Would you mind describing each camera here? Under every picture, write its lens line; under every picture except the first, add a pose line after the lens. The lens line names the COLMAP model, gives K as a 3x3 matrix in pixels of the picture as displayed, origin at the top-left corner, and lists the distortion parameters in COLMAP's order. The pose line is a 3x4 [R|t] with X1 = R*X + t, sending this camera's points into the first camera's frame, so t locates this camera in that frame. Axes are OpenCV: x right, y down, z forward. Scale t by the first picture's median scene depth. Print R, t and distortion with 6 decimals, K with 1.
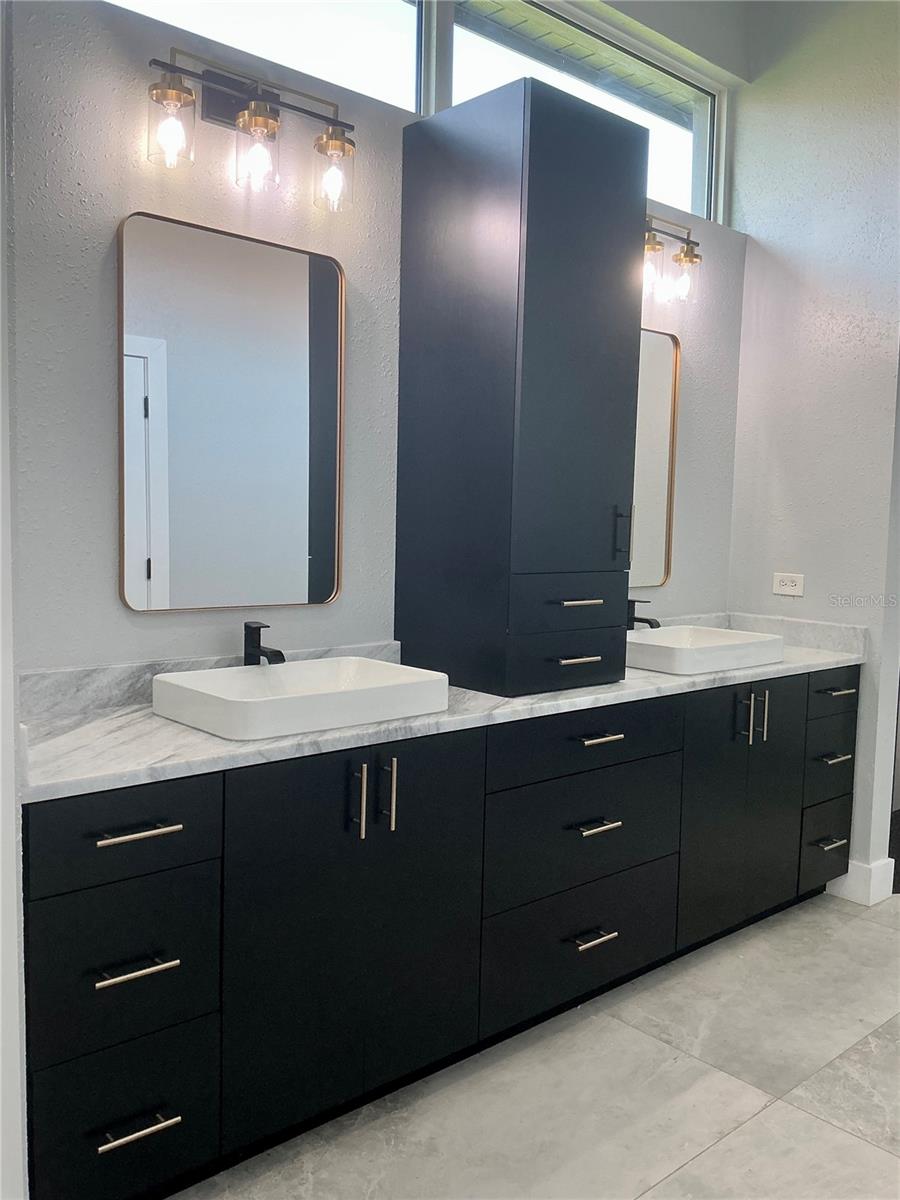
lens RADIAL K [[995.9, 0, 450.0], [0, 995.9, 600.0], [0, 0, 1]] dist [0.117288, -0.218708]
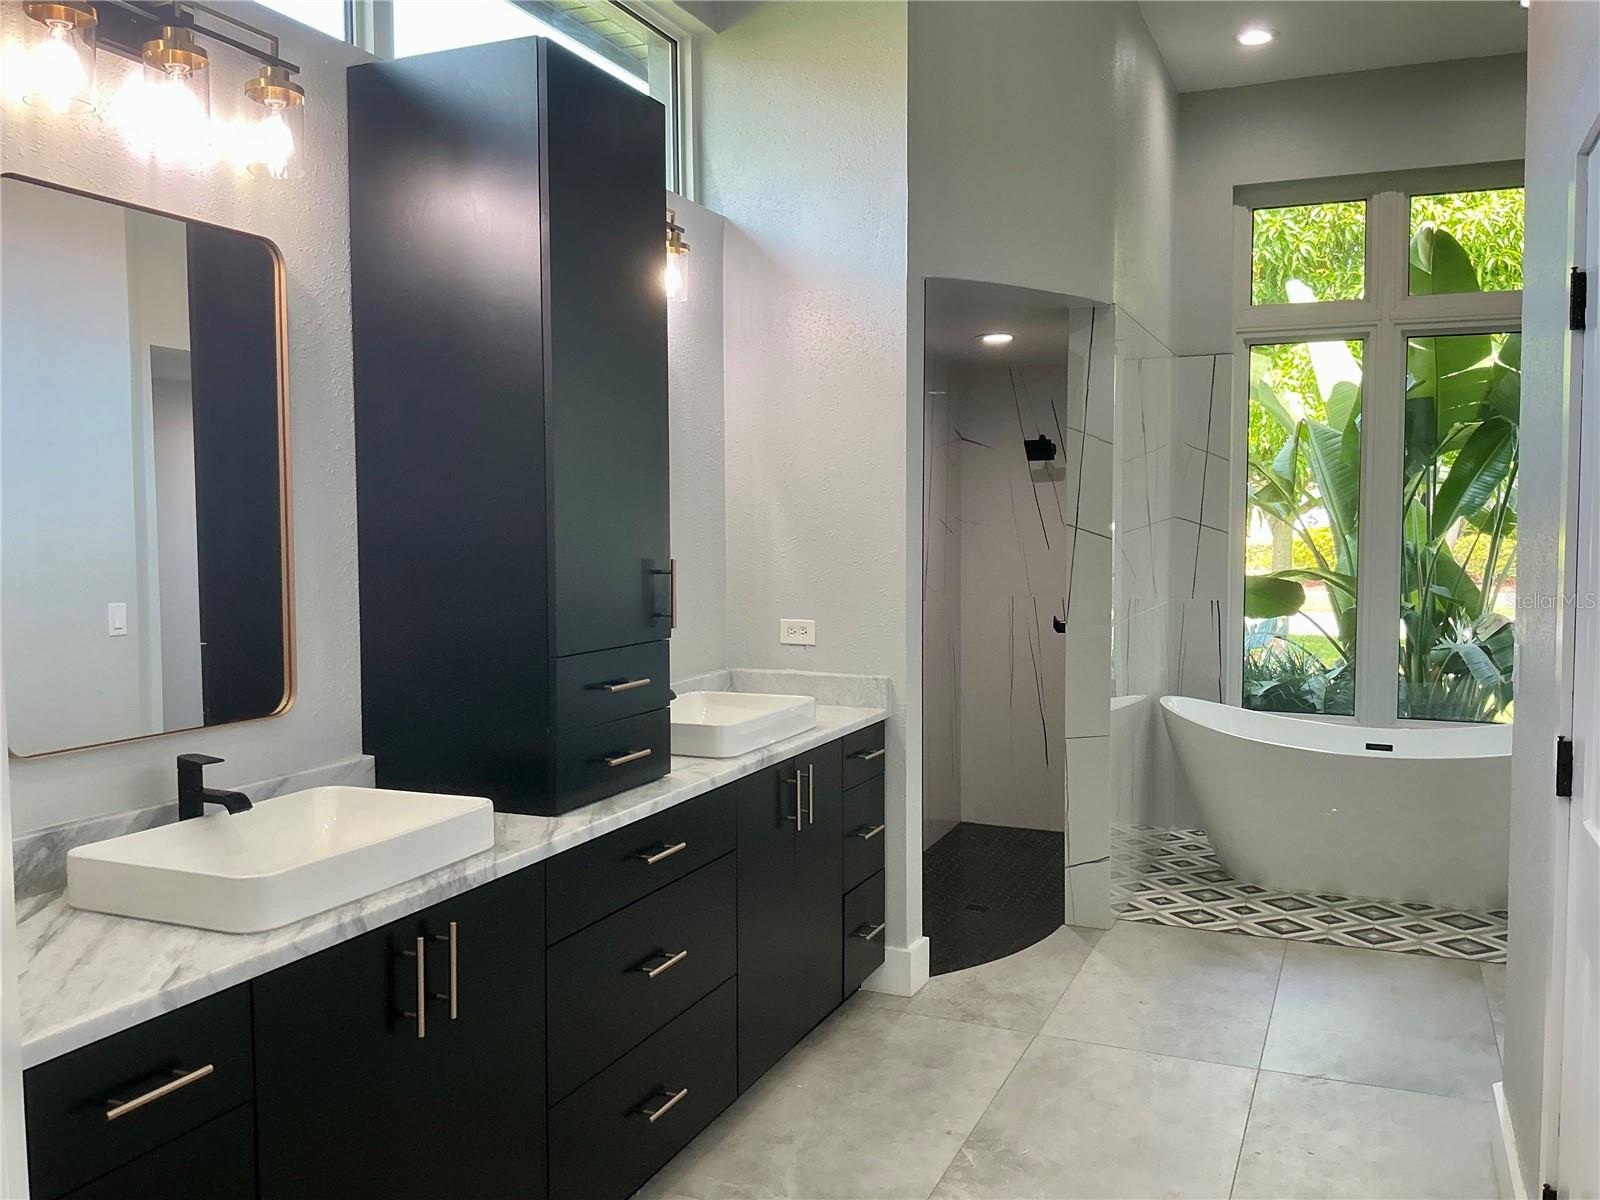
lens RADIAL K [[1327.8, 0, 800.0], [0, 1327.8, 600.0], [0, 0, 1]] dist [0.117288, -0.218708]
pose [[0.908157, -0.052758, 0.415293, -0.178489], [0.061341, 0.998090, -0.007344, -0.048052], [-0.414112, 0.032144, 0.909658, -0.030235]]
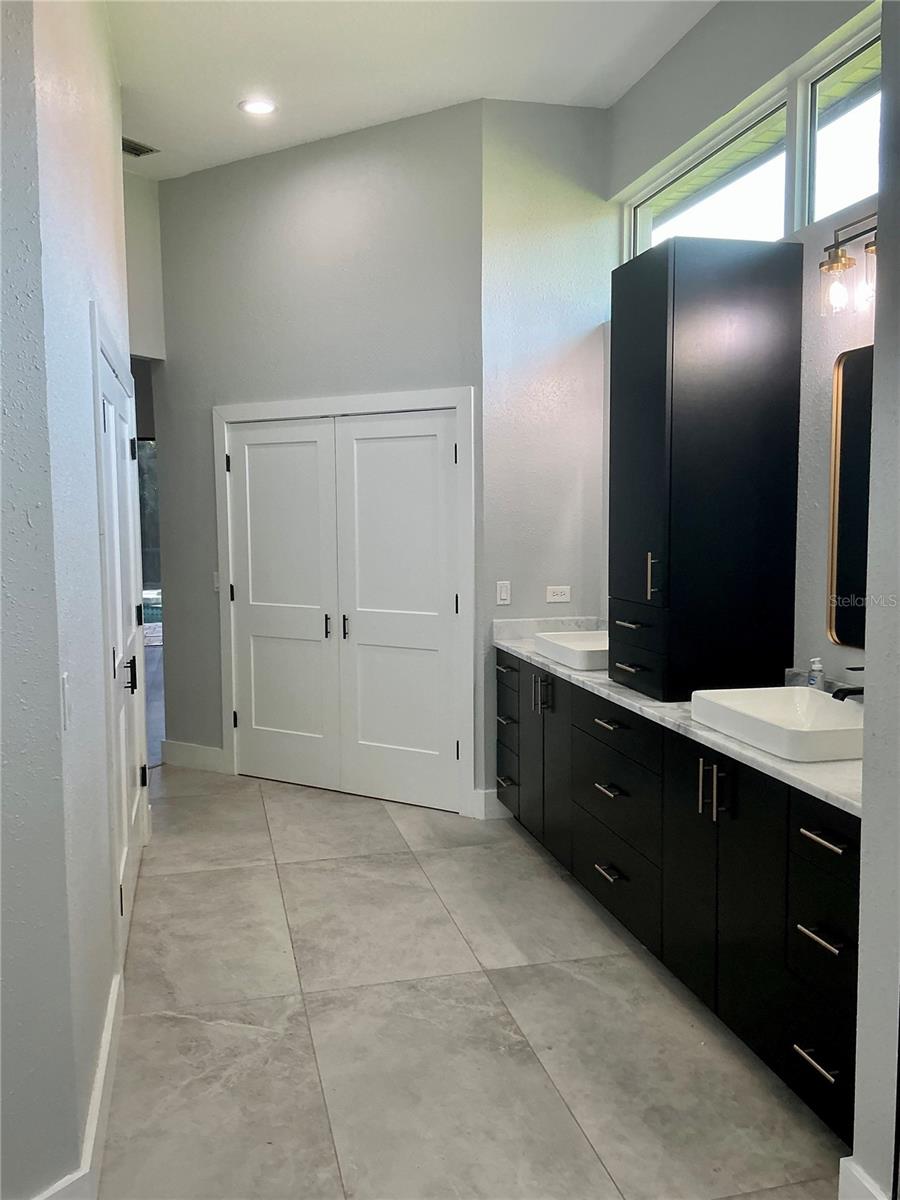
lens RADIAL K [[995.9, 0, 450.0], [0, 995.9, 600.0], [0, 0, 1]] dist [0.117288, -0.218708]
pose [[-0.464367, 0.065985, -0.883181, 1.383625], [-0.080368, 0.989967, 0.116220, -0.161442], [0.881989, 0.124948, -0.454405, 1.360047]]
